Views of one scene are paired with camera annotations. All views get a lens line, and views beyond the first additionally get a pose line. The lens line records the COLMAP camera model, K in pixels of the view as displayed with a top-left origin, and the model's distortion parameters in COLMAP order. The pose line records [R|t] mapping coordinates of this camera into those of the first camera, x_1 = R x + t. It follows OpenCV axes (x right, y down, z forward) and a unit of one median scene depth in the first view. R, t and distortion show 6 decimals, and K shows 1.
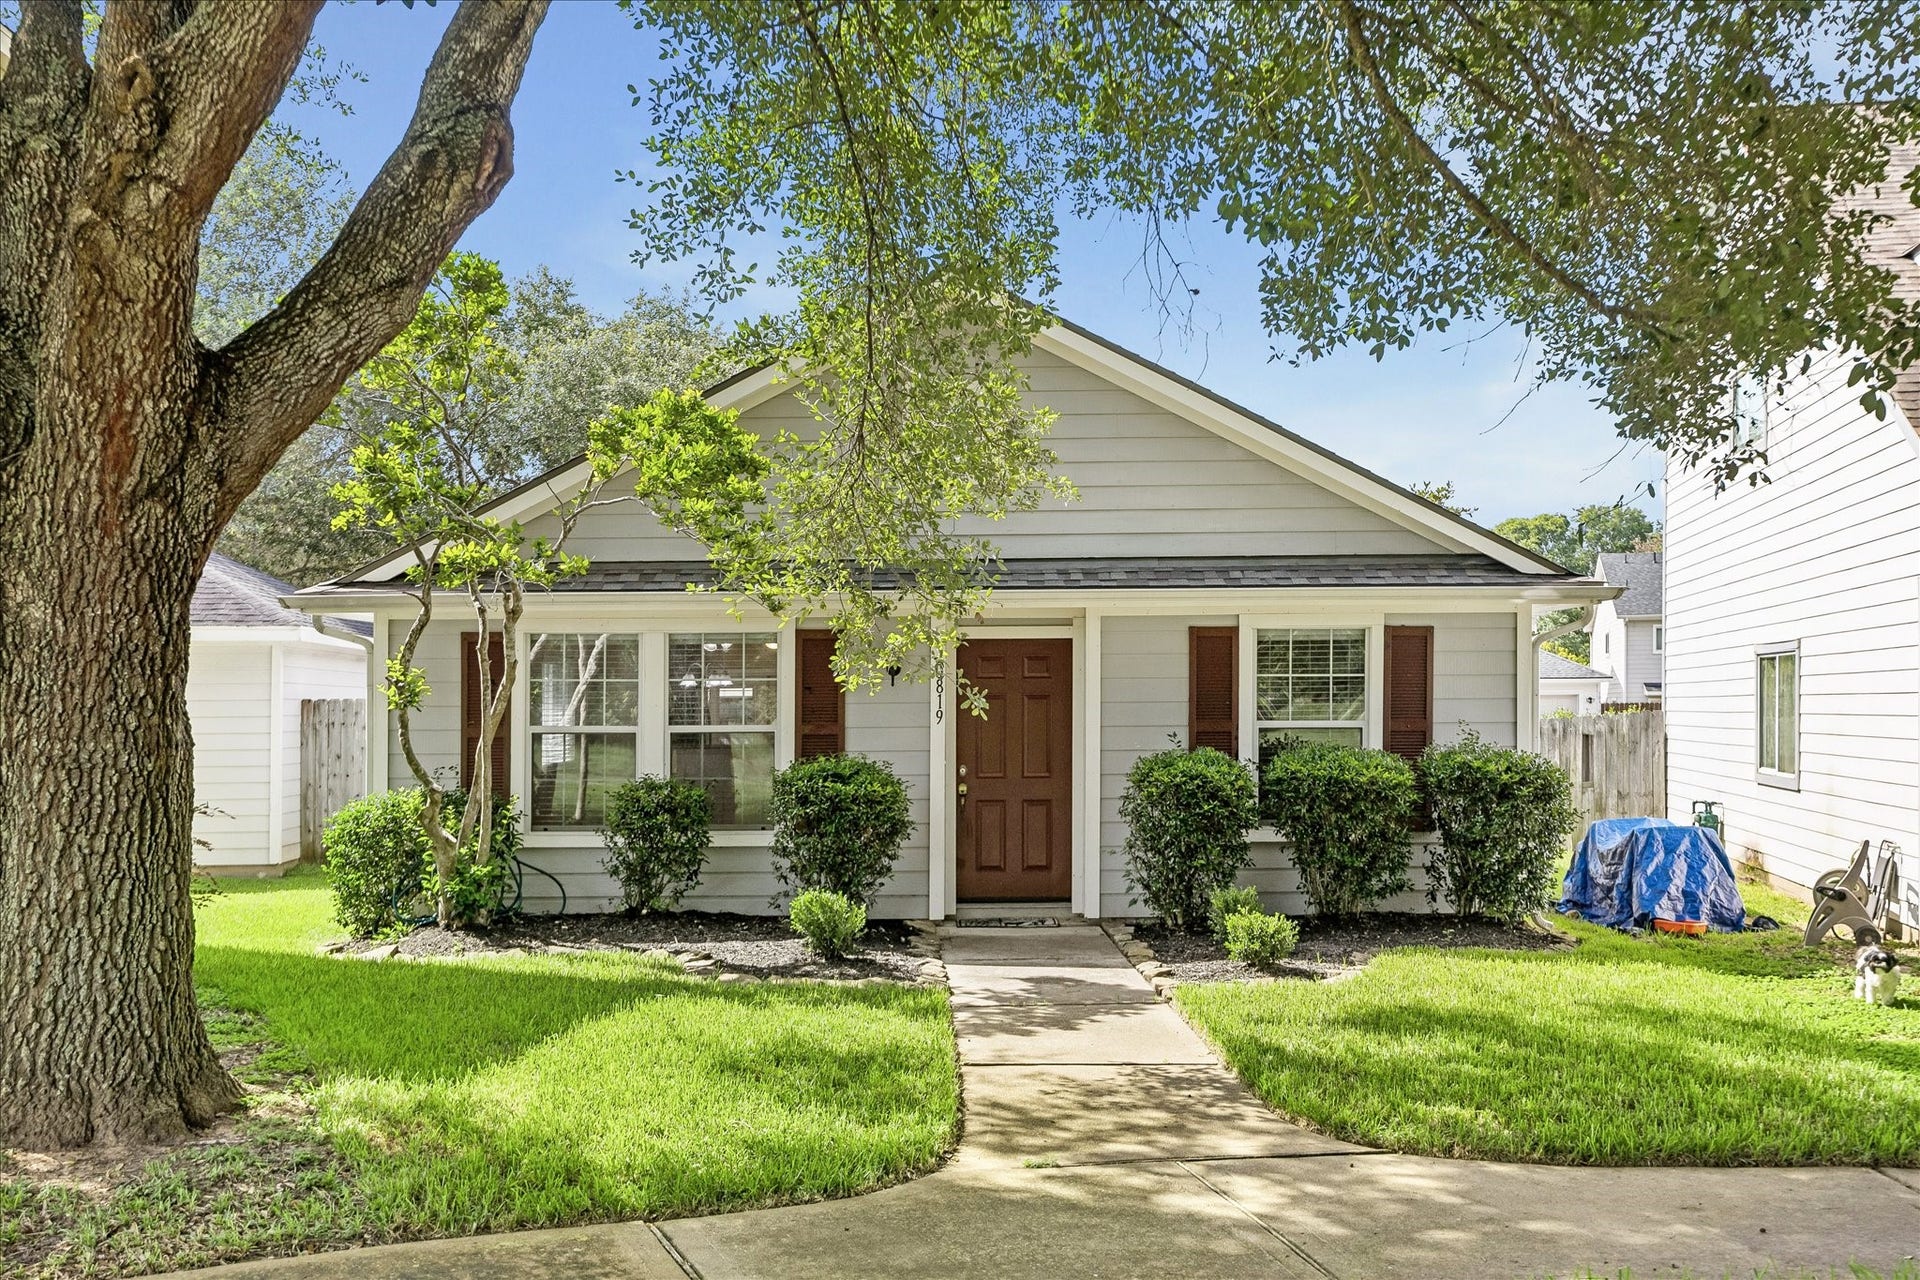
lens RADIAL K [[1871.0, 0, 1074.7], [0, 1871.0, 647.2], [0, 0, 1]] dist [-0.011488, -0.000869]
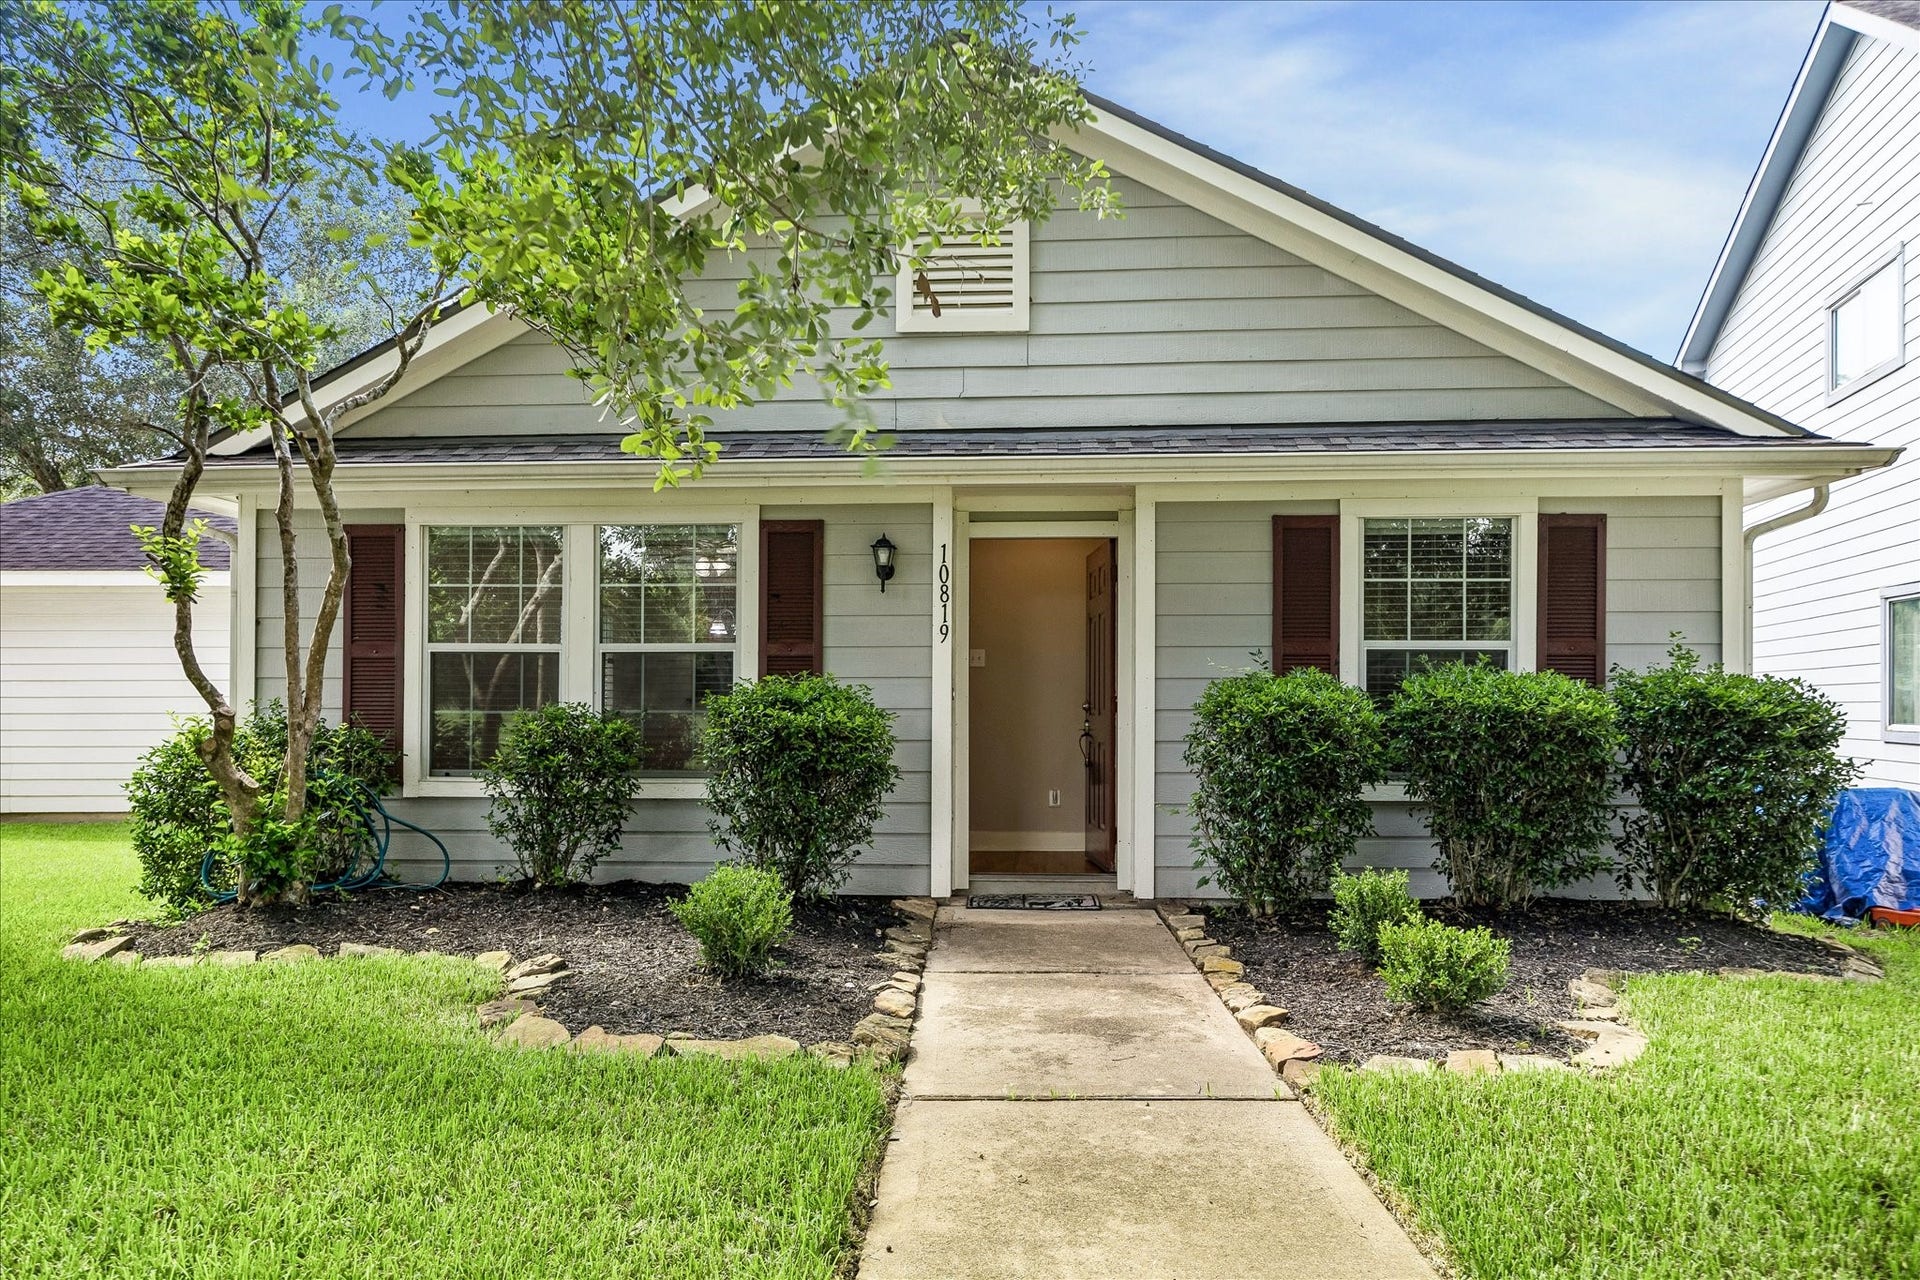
lens RADIAL K [[1291.5, 0, 959.9], [0, 1291.5, 666.0], [0, 0, 1]] dist [-0.003798, -0.001045]
pose [[0.992877, -0.000217, -0.119140, -0.002618], [0.000502, 0.999997, 0.002361, 0.051393], [0.119139, -0.002404, 0.992875, 0.492506]]
